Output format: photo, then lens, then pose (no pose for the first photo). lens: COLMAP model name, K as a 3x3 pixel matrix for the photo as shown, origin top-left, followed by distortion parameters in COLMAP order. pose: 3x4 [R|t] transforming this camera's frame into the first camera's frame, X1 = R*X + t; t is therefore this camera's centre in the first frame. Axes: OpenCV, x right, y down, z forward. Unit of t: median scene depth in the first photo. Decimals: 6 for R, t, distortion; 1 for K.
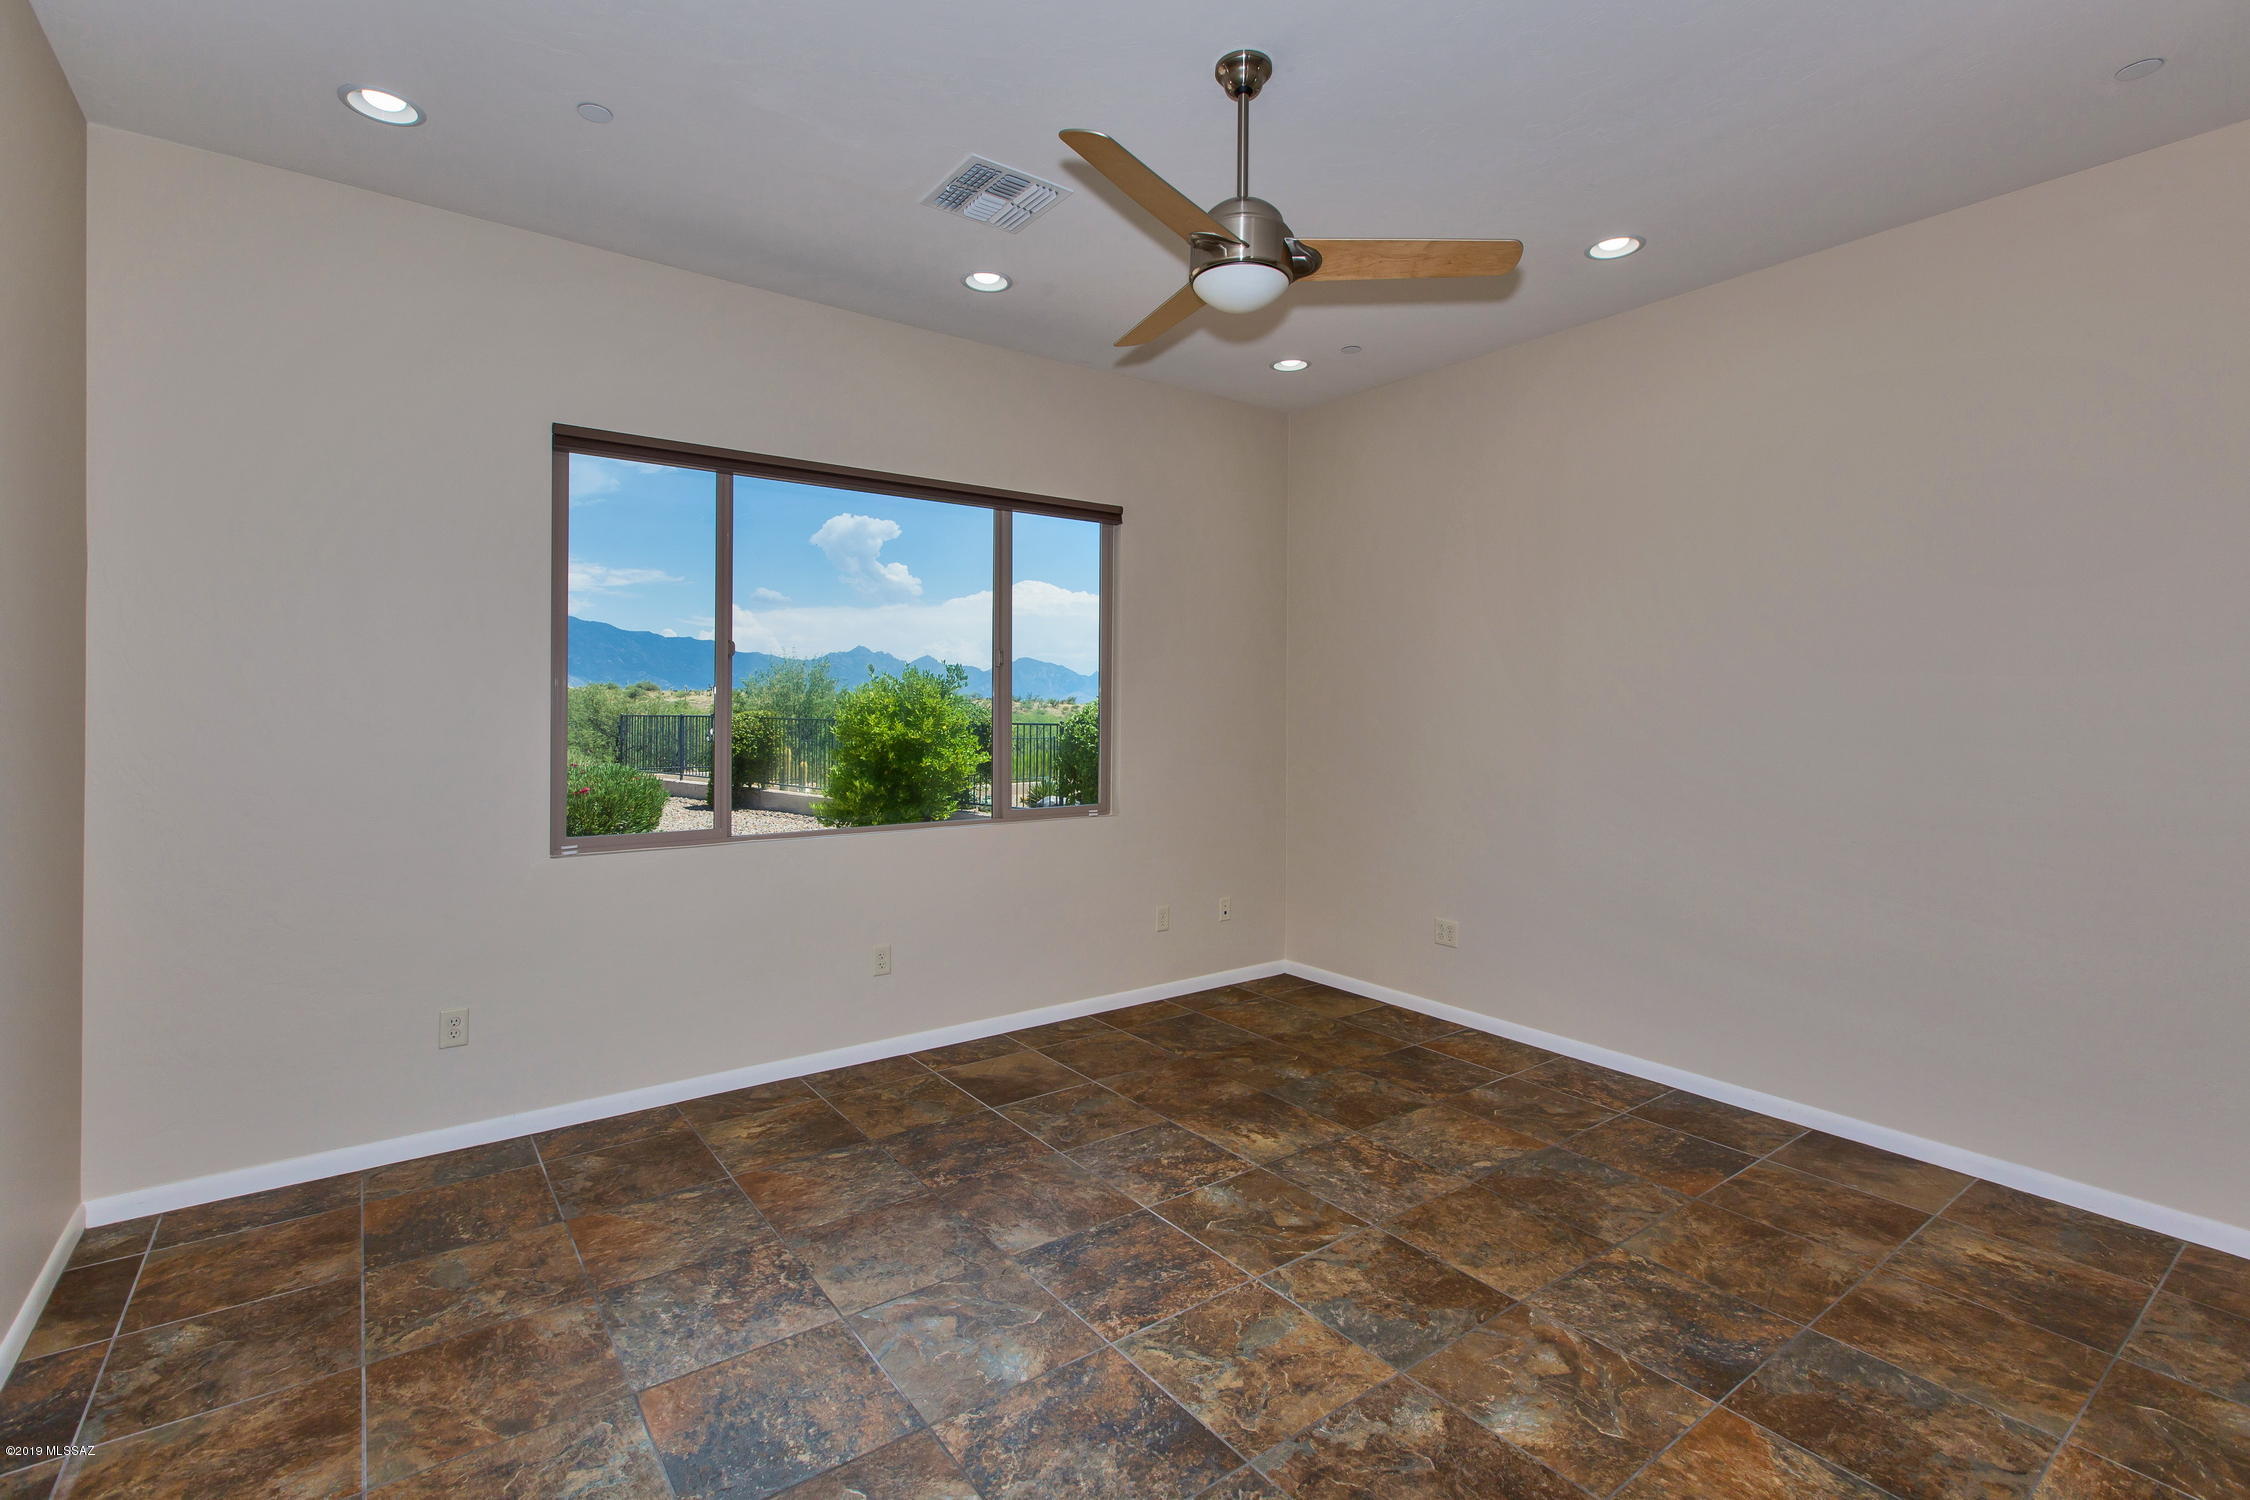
lens RADIAL K [[1030.0, 0, 1136.4], [0, 1030.0, 693.8], [0, 0, 1]] dist [0.002155, -0.000672]
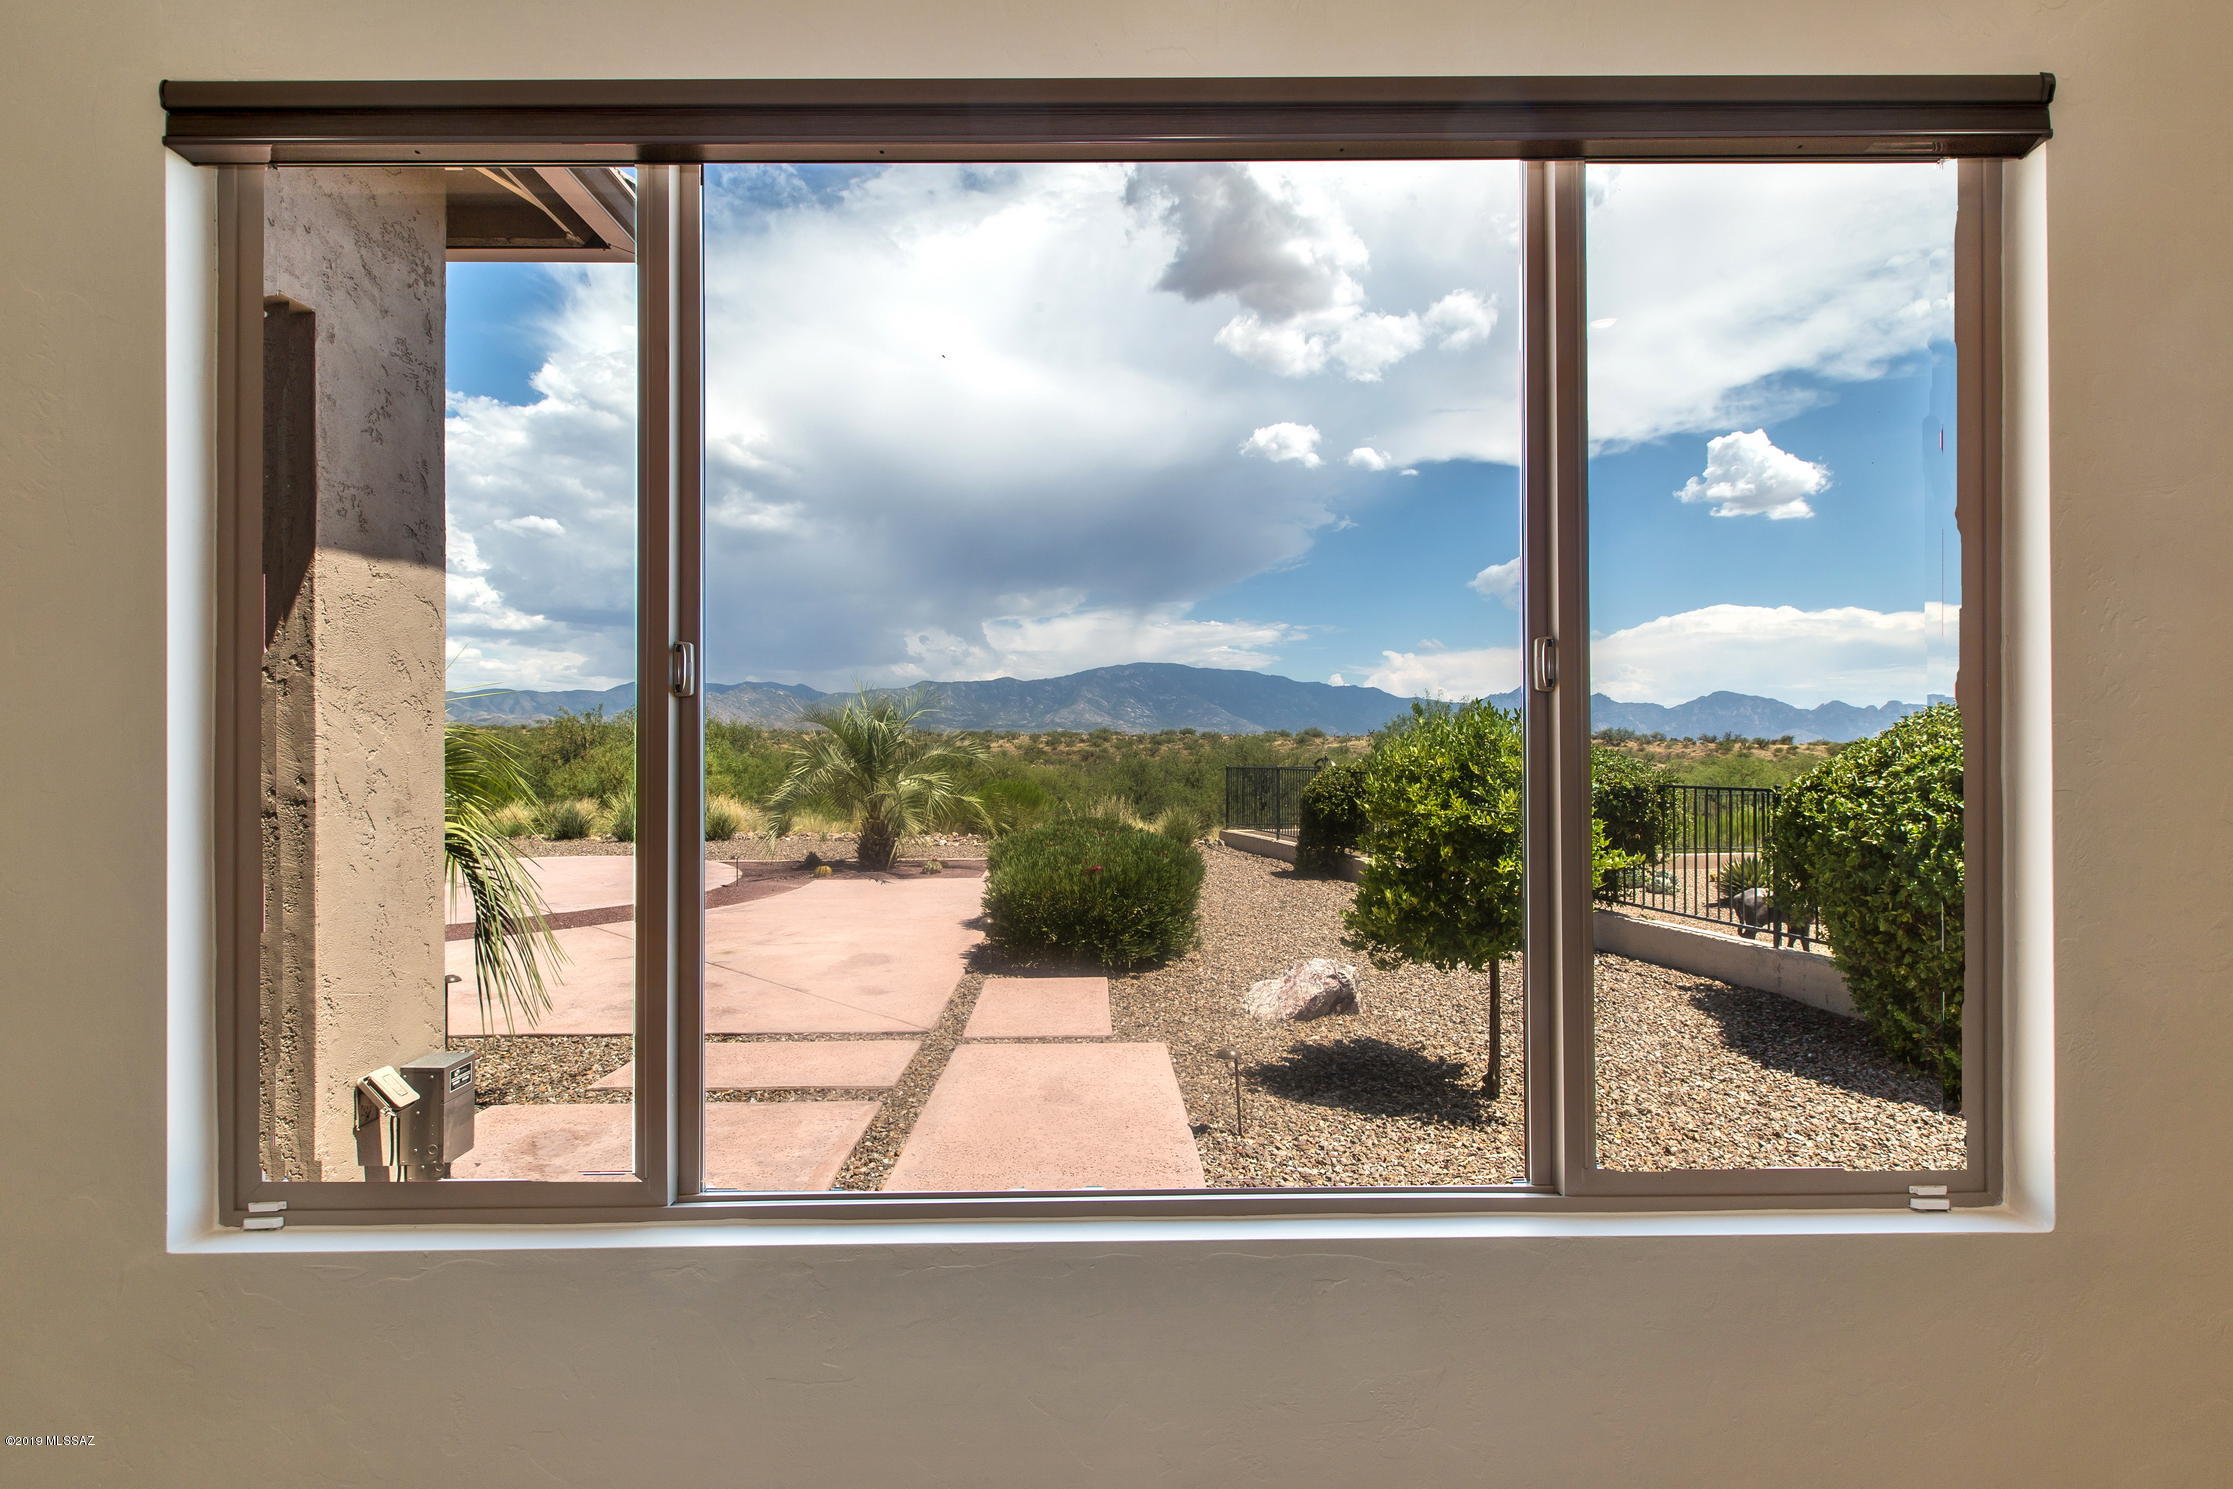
lens RADIAL K [[1042.0, 0, 1116.5], [0, 1042.0, 744.5], [0, 0, 1]] dist [0.014094, -0.000182]
pose [[0.806596, -0.012376, -0.590974, -0.029887], [0.016294, 0.999866, 0.001301, -0.007005], [0.590879, -0.010679, 0.806690, 0.388295]]
